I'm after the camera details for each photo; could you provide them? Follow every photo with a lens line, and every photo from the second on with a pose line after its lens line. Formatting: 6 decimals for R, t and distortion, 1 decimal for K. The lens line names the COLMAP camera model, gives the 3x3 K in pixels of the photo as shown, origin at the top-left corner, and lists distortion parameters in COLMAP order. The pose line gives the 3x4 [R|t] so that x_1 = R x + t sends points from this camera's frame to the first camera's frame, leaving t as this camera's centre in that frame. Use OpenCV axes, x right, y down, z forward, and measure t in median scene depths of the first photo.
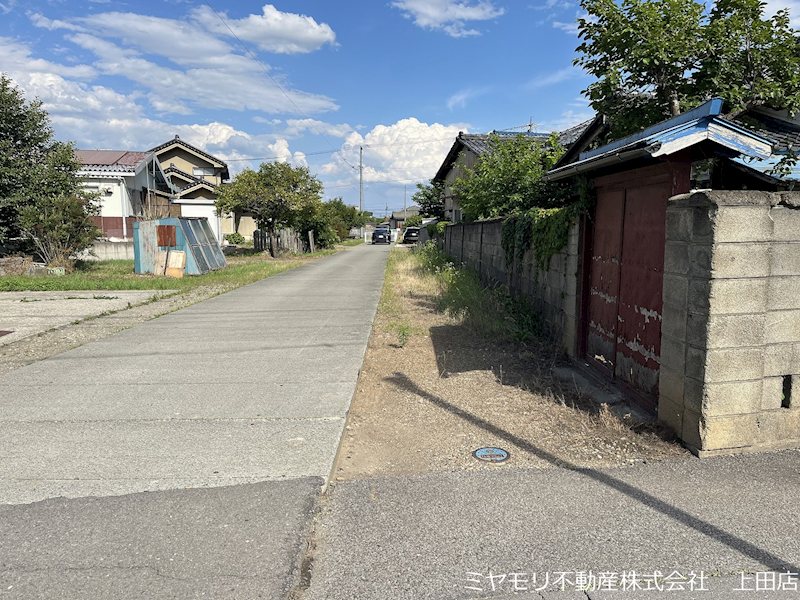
lens RADIAL K [[582.1, 0, 400.0], [0, 582.1, 300.0], [0, 0, 1]] dist [0.041920, -0.001198]
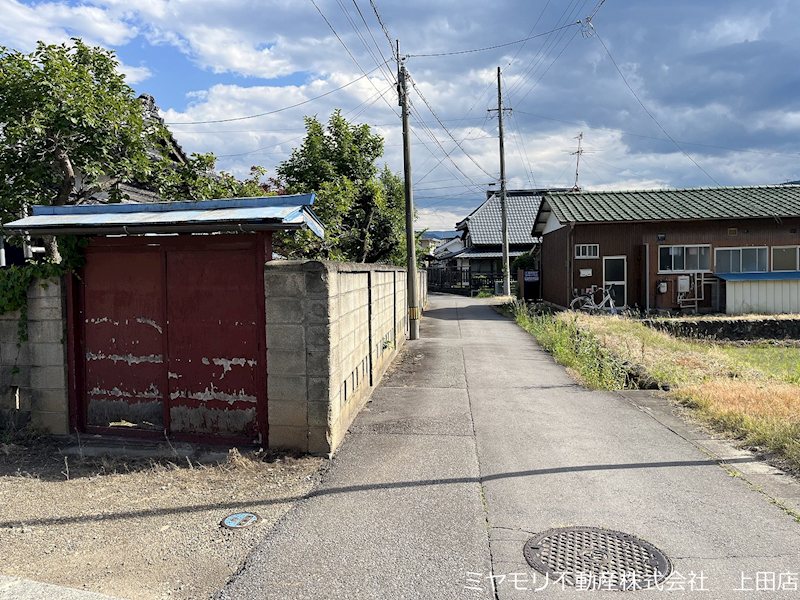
lens RADIAL K [[582.1, 0, 400.0], [0, 582.1, 300.0], [0, 0, 1]] dist [0.041920, -0.001198]
pose [[0.322572, -0.043907, 0.945526, -0.596659], [0.132742, 0.991150, 0.000740, -0.059422], [-0.937191, 0.125272, 0.325545, 0.341535]]
